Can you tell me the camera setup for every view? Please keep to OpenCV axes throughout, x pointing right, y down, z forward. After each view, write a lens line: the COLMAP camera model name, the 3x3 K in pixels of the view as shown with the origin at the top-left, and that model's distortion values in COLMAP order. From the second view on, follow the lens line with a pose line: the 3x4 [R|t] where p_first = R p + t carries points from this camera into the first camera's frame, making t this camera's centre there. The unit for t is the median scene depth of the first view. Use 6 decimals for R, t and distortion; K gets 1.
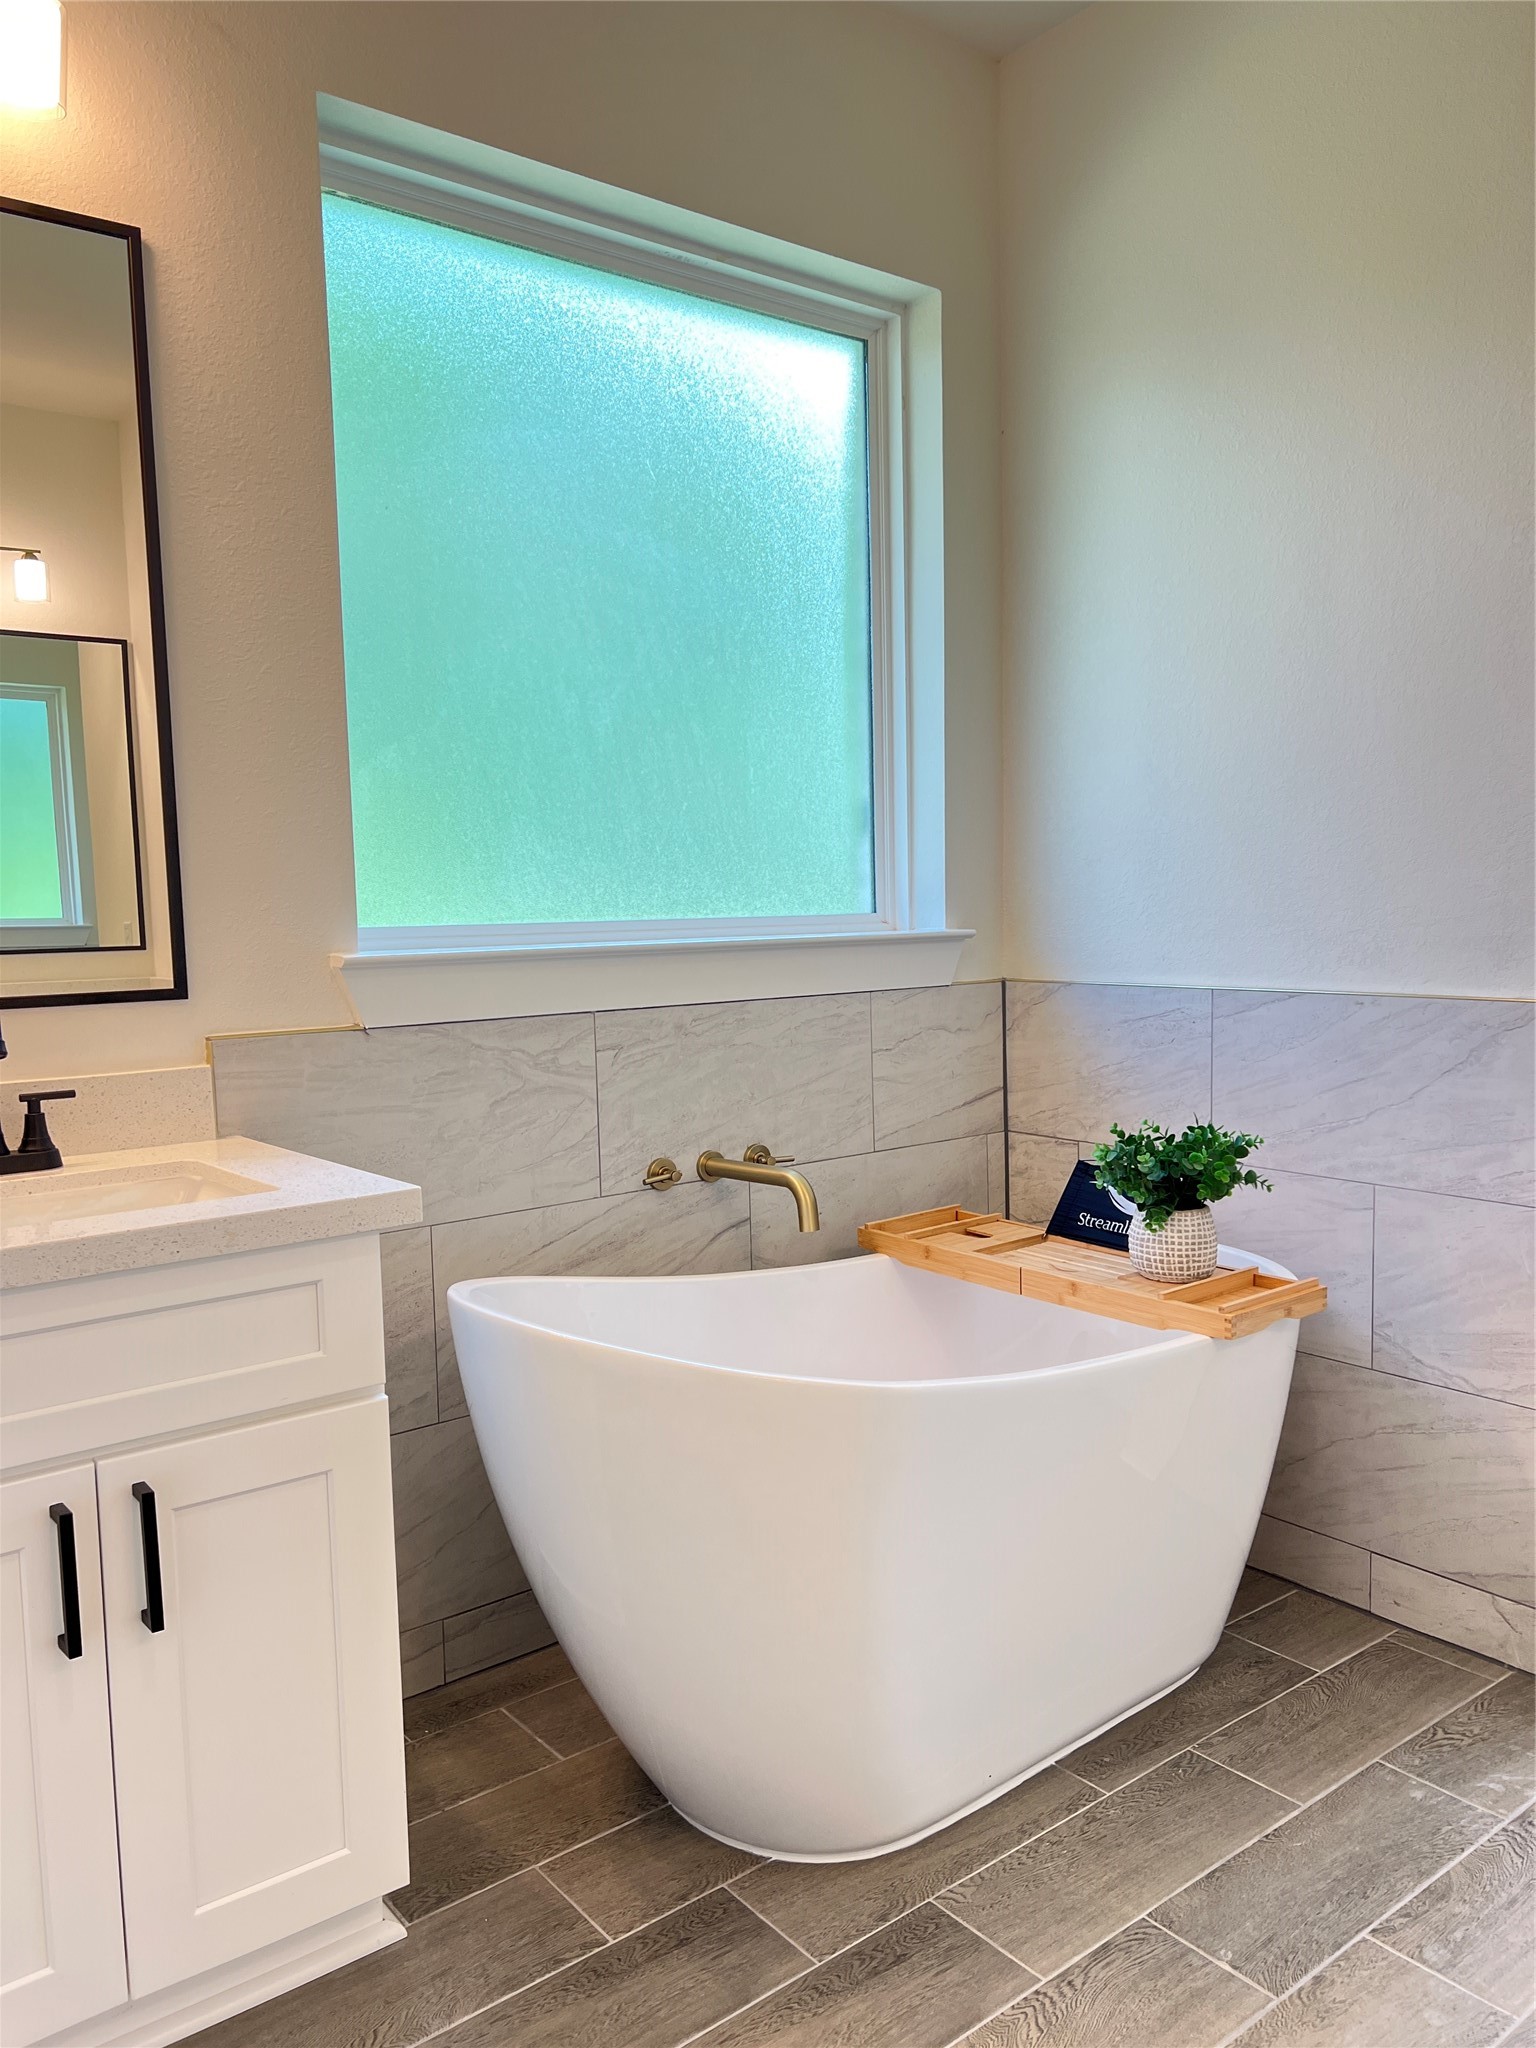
lens RADIAL K [[1542.6, 0, 769.0], [0, 1542.6, 1023.3], [0, 0, 1]] dist [-0.001807, -0.000820]
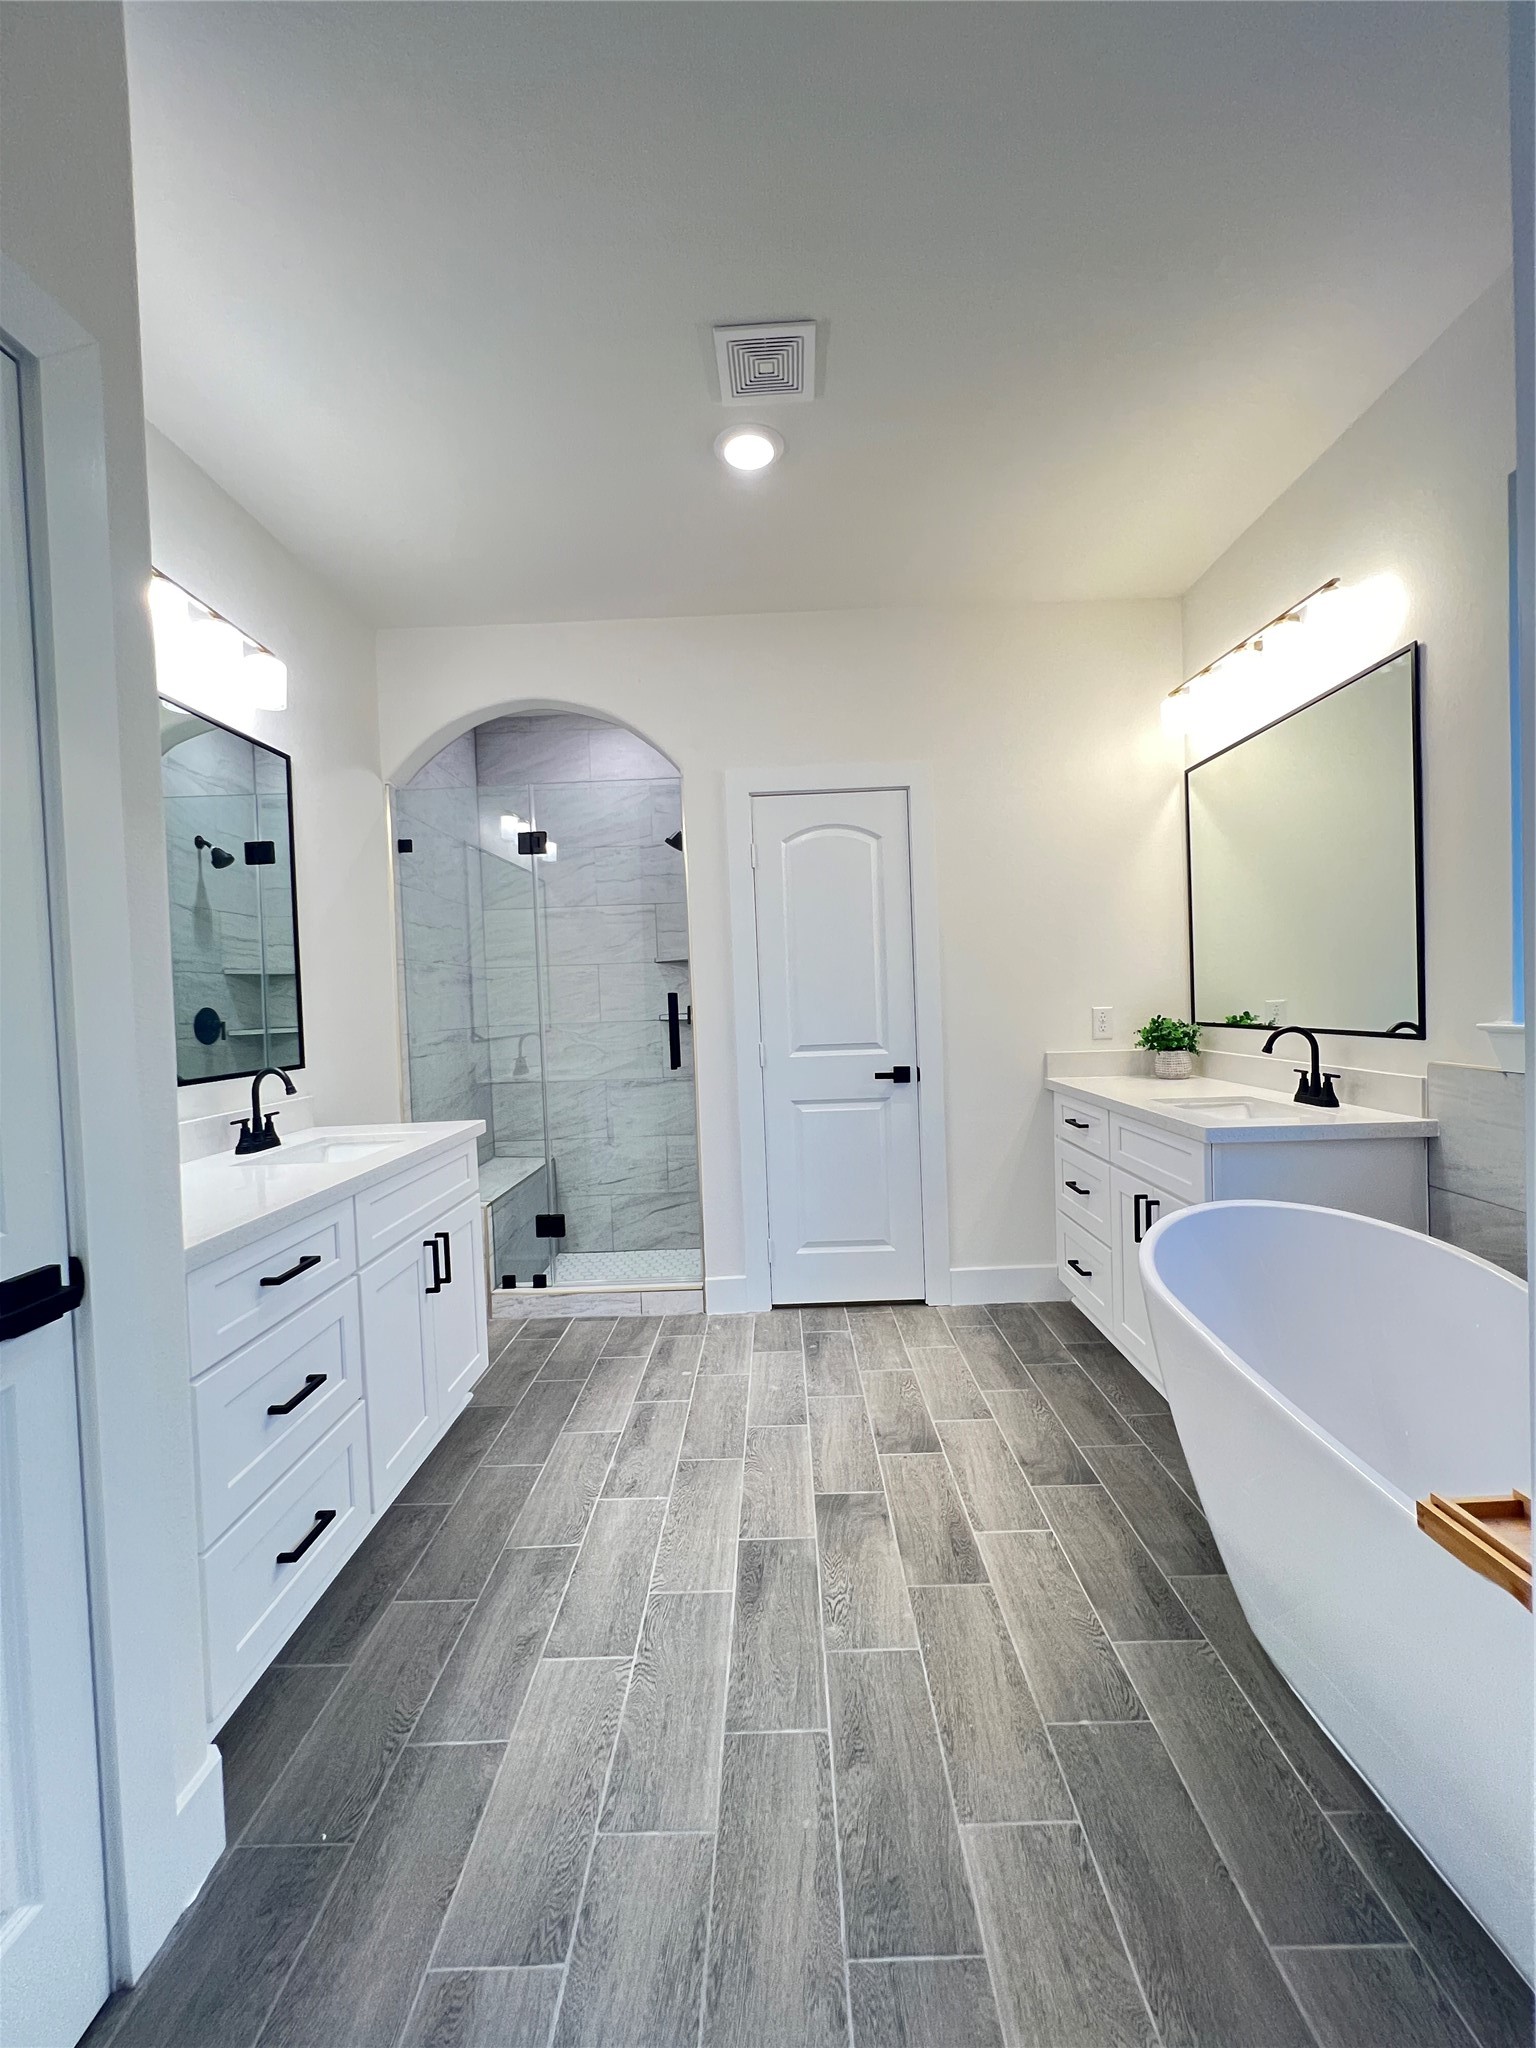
lens RADIAL K [[818.1, 0, 767.0], [0, 818.1, 1028.1], [0, 0, 1]] dist [-0.000056, 0.000082]
pose [[-0.628746, 0.067291, -0.774694, 0.950482], [-0.024865, 0.994000, 0.106521, -0.124077], [0.777213, 0.086237, -0.623300, 1.071669]]
